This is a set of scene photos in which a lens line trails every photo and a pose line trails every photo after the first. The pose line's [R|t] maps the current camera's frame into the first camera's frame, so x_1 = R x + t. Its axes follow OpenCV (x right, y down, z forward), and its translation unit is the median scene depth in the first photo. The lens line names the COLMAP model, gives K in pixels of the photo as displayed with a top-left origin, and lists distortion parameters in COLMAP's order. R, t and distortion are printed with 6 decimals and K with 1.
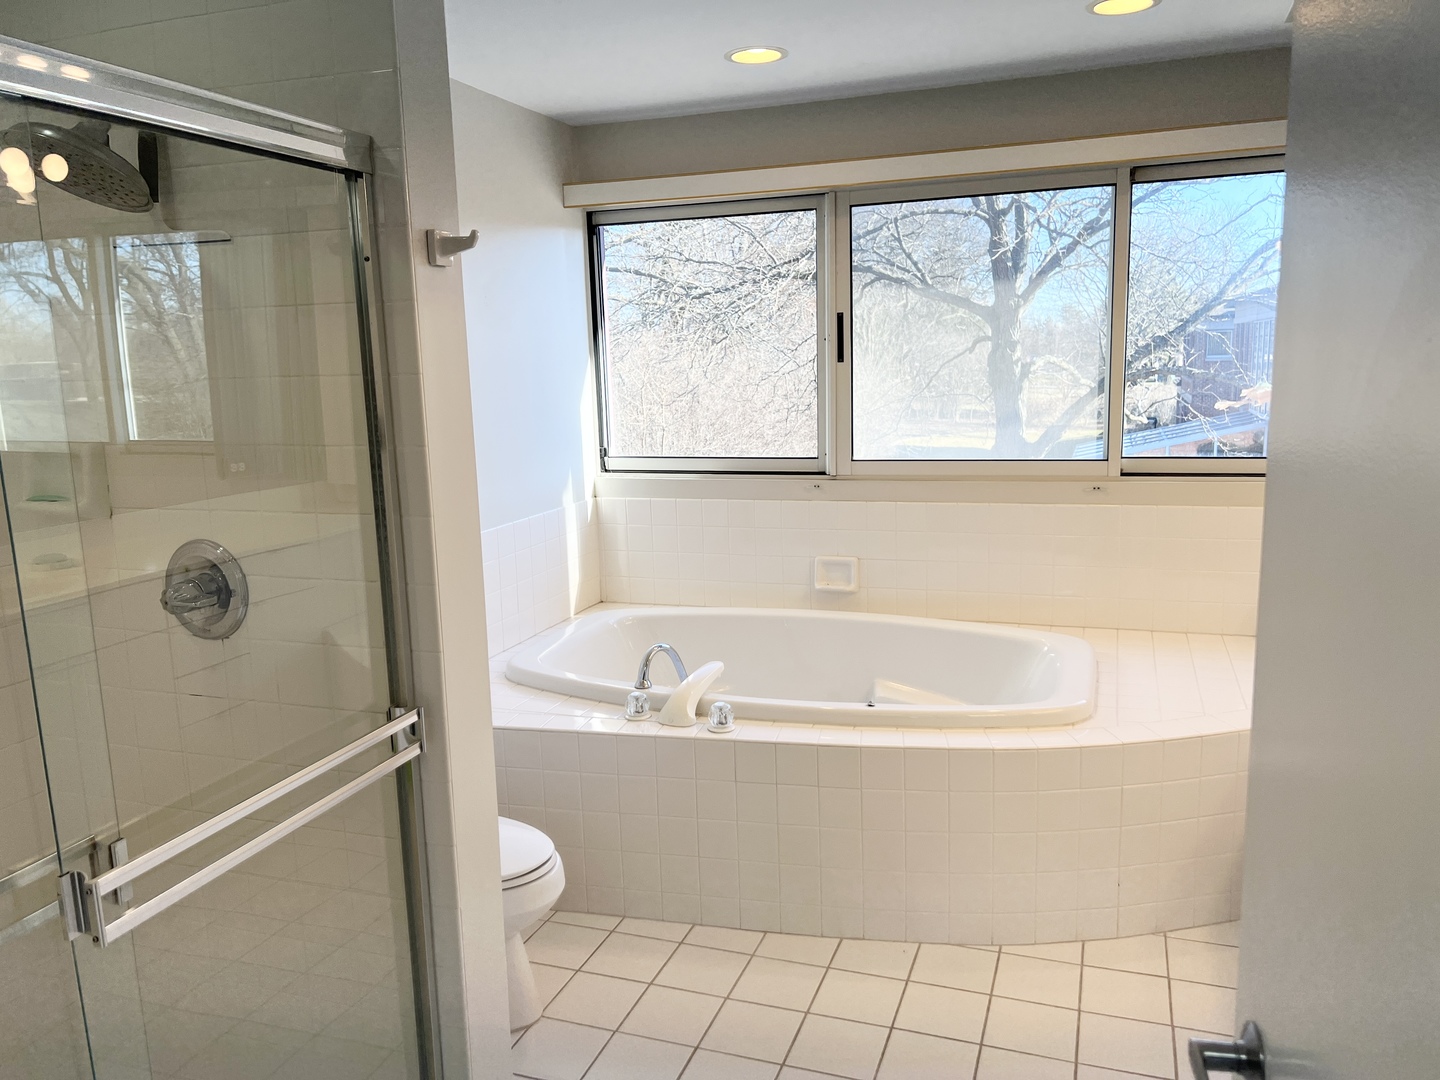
lens RADIAL K [[1078.5, 0, 719.5], [0, 1078.5, 548.9], [0, 0, 1]] dist [0.046785, -0.063039]
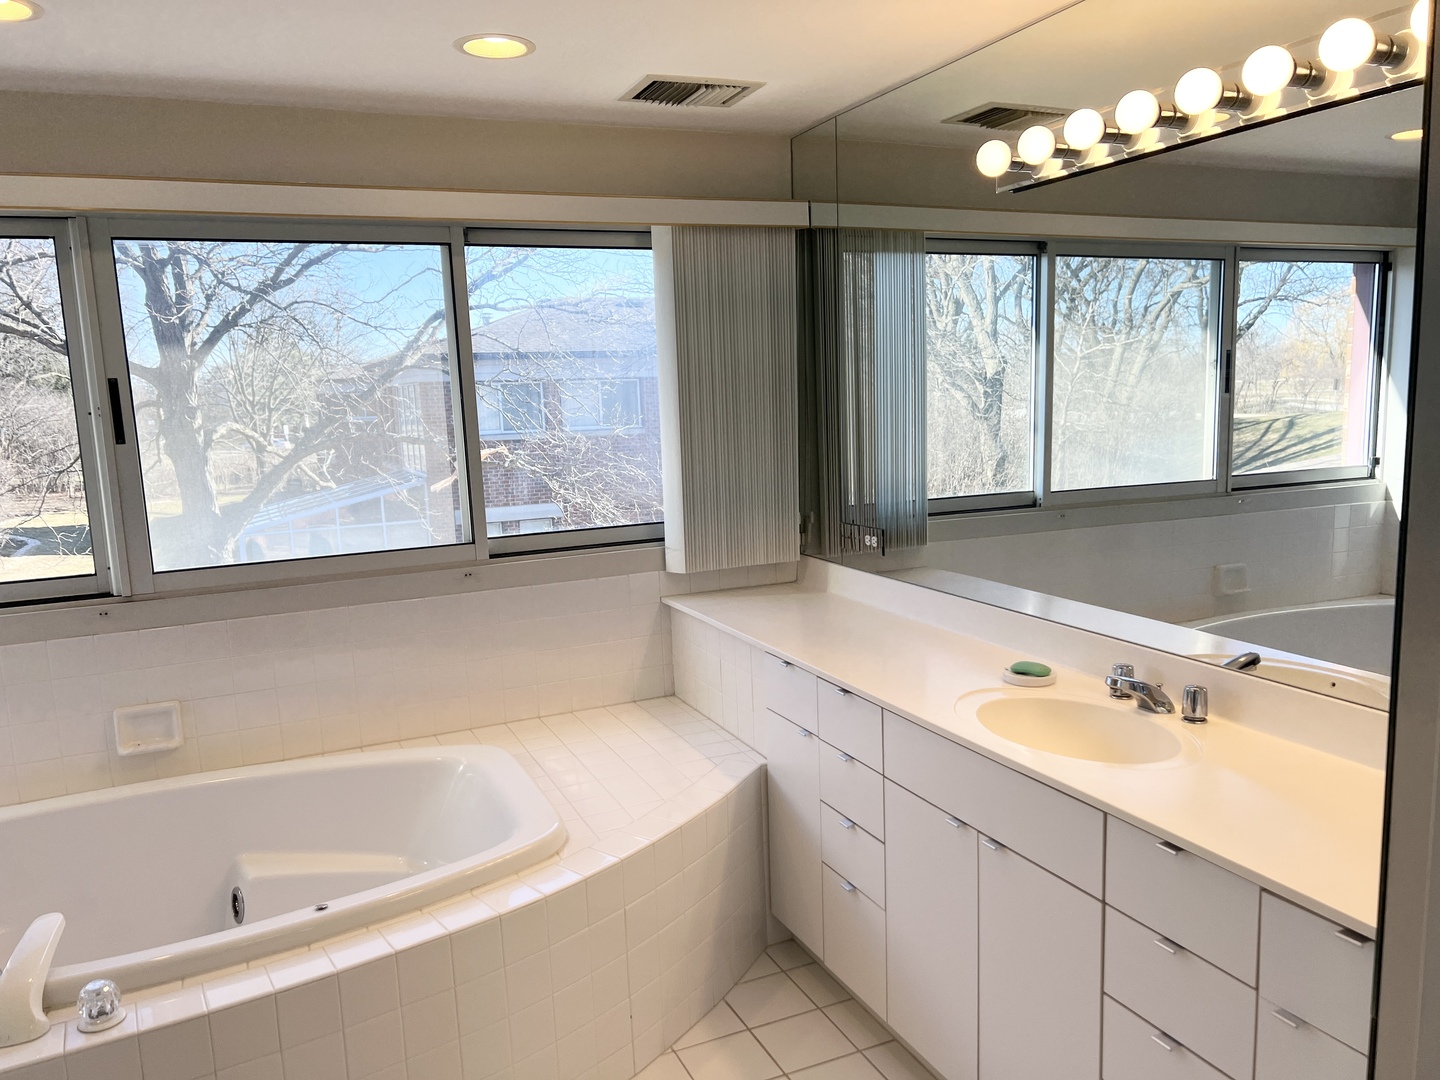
lens RADIAL K [[1078.5, 0, 719.5], [0, 1078.5, 548.9], [0, 0, 1]] dist [0.046785, -0.063039]
pose [[0.719017, -0.101254, 0.687577, -0.110499], [0.138848, 0.990313, 0.000638, -0.045052], [-0.680982, 0.095010, 0.726111, 0.184697]]
